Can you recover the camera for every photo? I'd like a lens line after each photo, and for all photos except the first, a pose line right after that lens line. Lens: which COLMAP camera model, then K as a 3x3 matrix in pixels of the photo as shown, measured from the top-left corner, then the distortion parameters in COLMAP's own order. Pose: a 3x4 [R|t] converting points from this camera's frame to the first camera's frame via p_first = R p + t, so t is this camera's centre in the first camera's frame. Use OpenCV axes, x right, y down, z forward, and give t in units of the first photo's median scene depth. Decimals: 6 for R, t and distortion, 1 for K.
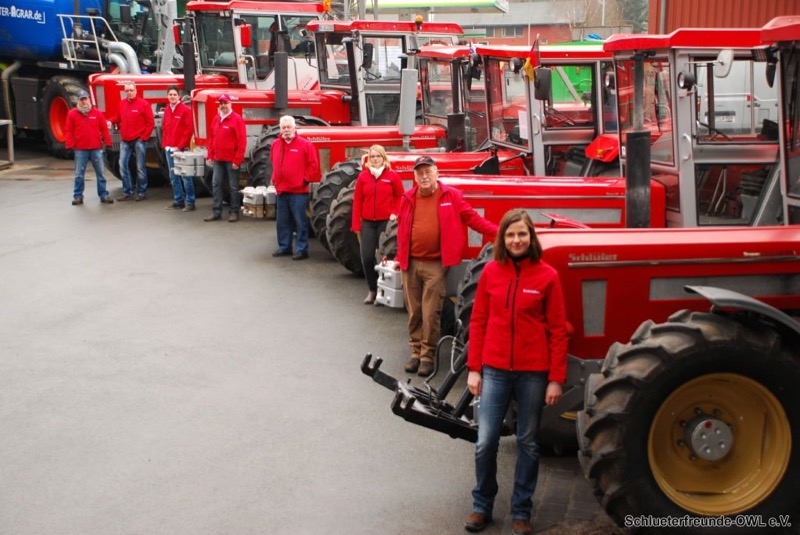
lens RADIAL K [[1218.9, 0, 399.1], [0, 1218.9, 267.6], [0, 0, 1]] dist [0.284755, 0.000000]
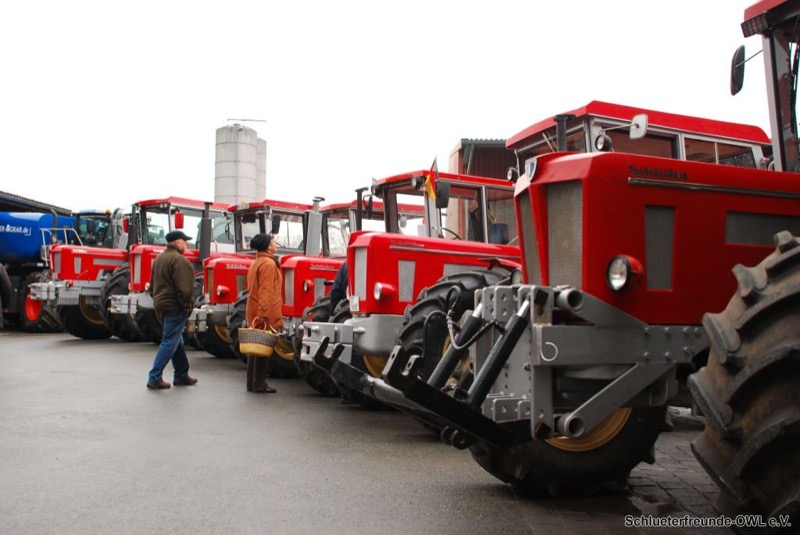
lens RADIAL K [[784.7, 0, 399.1], [0, 784.7, 267.5], [0, 0, 1]] dist [0.011921, 0.000000]
pose [[0.988780, 0.022932, 0.147611, -0.028702], [0.009923, 0.975881, -0.218077, 0.074945], [-0.149052, 0.217095, 0.964704, 0.318523]]
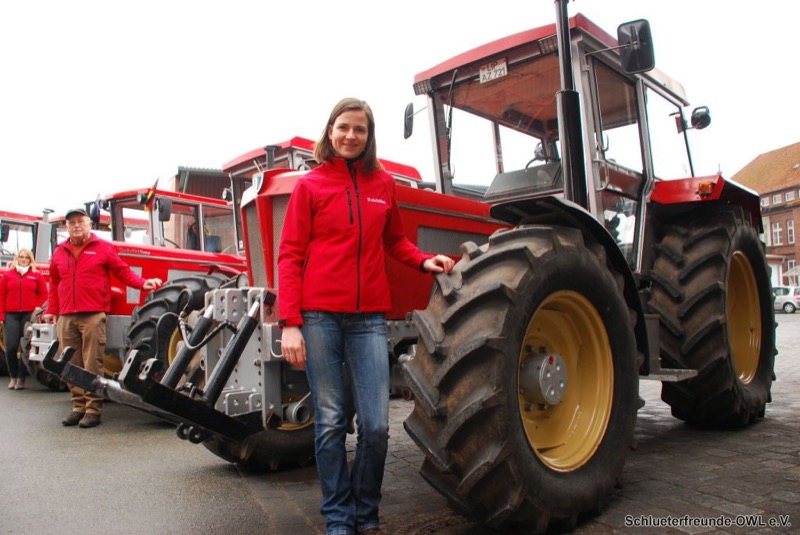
lens RADIAL K [[627.1, 0, 400.8], [0, 627.1, 268.4], [0, 0, 1]] dist [-0.151469, 0.097558]
pose [[0.838275, 0.026747, 0.544592, -0.026958], [0.100098, 0.974272, -0.201929, 0.068624], [-0.535982, 0.223784, 0.814030, 0.349695]]
